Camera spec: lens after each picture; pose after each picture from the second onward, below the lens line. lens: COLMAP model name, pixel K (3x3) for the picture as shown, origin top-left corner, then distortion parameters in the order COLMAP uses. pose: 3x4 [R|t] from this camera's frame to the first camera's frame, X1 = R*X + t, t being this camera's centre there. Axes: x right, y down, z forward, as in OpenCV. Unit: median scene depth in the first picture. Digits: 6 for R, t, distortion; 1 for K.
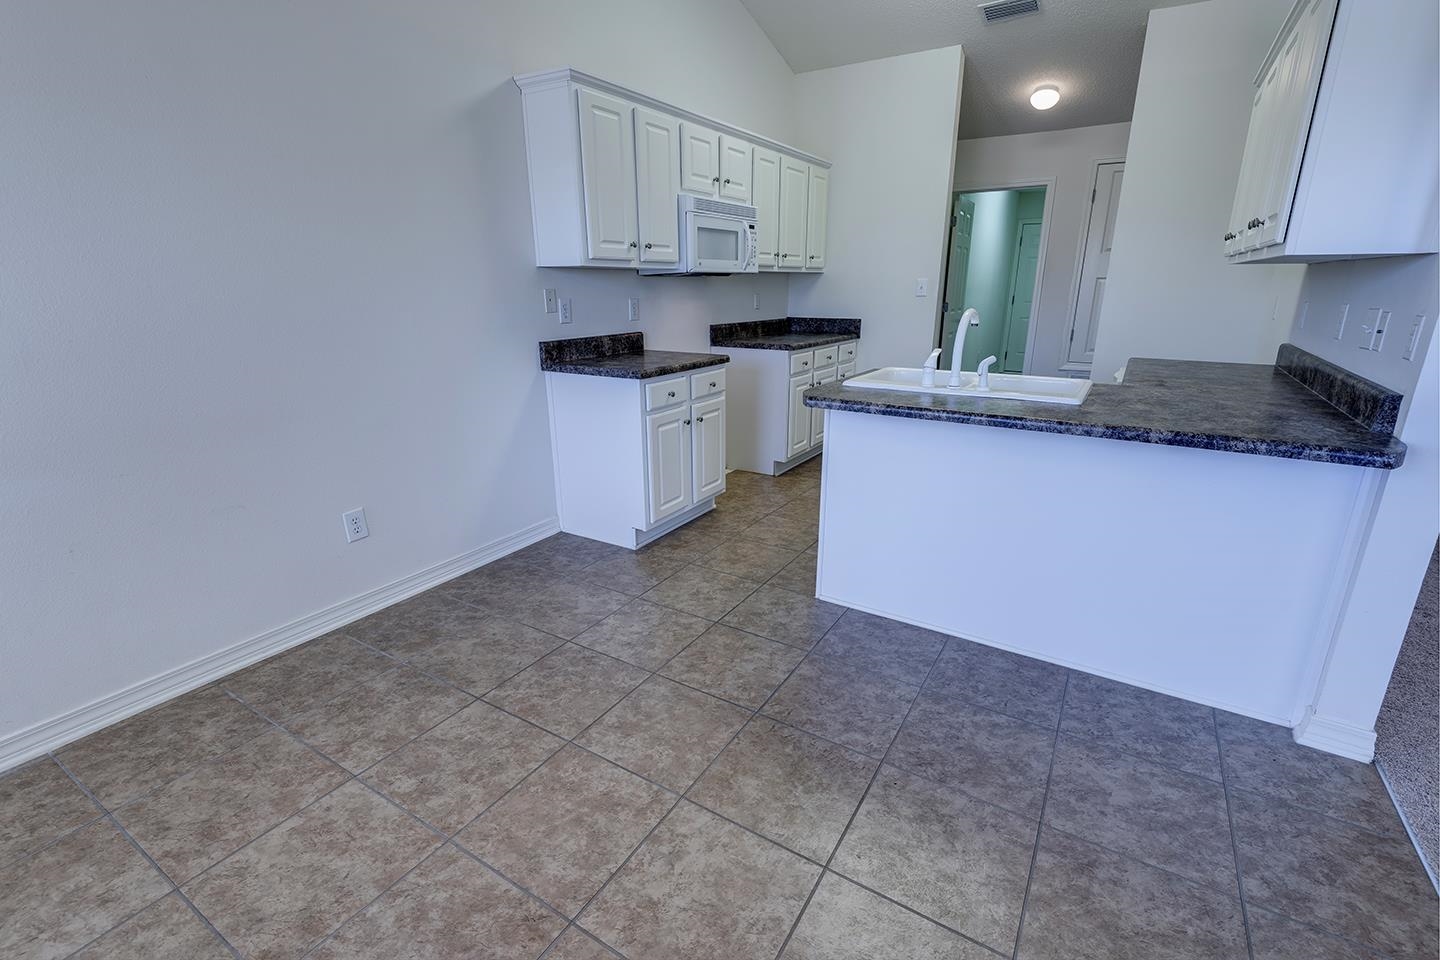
lens RADIAL K [[643.5, 0, 727.3], [0, 643.5, 490.0], [0, 0, 1]] dist [-0.014088, -0.003664]
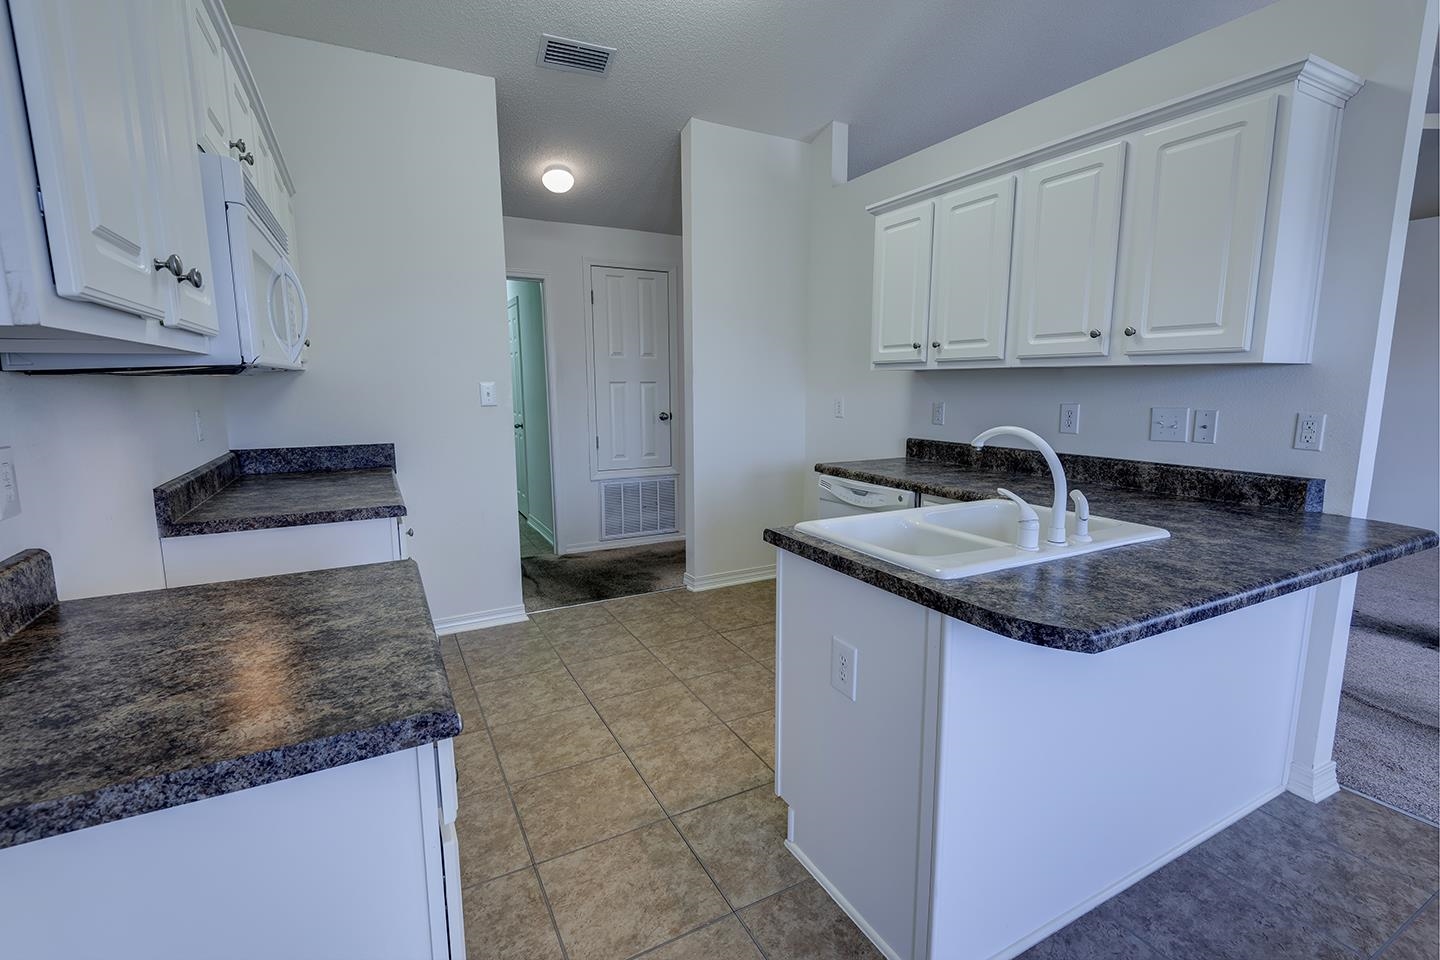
lens RADIAL K [[643.5, 0, 721.0], [0, 643.5, 482.7], [0, 0, 1]] dist [-0.014088, -0.003664]
pose [[0.505295, -0.127492, 0.853477, -0.206322], [0.263565, 0.964567, -0.011955, -0.170652], [-0.821712, 0.230988, 0.520994, 0.522373]]
